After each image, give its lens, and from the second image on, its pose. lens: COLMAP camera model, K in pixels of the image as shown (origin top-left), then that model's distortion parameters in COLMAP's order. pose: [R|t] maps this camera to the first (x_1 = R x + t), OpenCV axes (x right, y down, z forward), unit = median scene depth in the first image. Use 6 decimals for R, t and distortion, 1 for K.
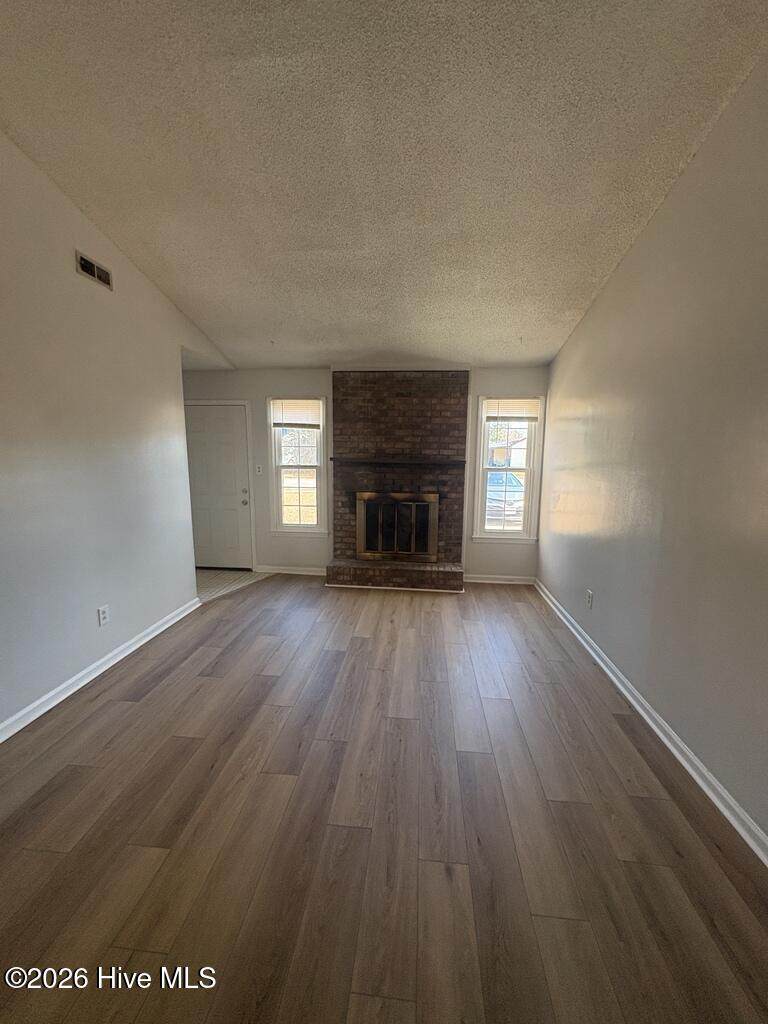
lens RADIAL K [[407.1, 0, 387.9], [0, 407.1, 514.1], [0, 0, 1]] dist [0.001584, -0.000182]
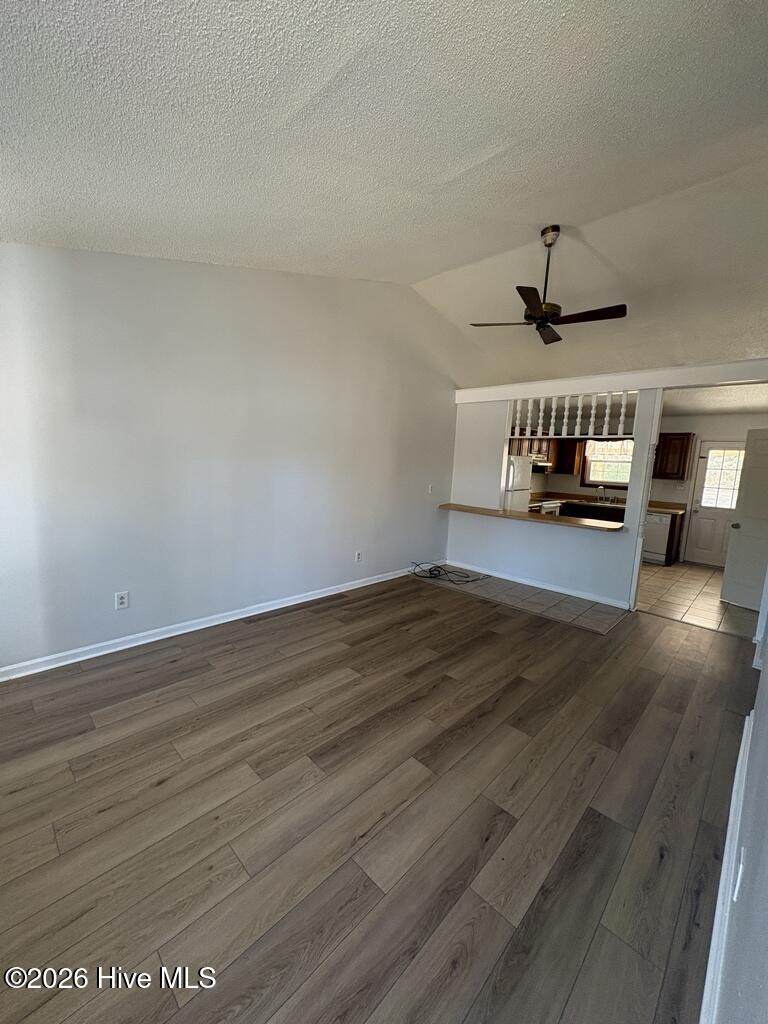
lens RADIAL K [[407.1, 0, 383.2], [0, 407.1, 514.7], [0, 0, 1]] dist [0.001584, -0.000182]
pose [[-0.772211, -0.135348, 0.620782, -0.386544], [0.039647, 0.964878, 0.259689, -0.147513], [-0.634128, 0.225147, -0.739724, 0.908607]]
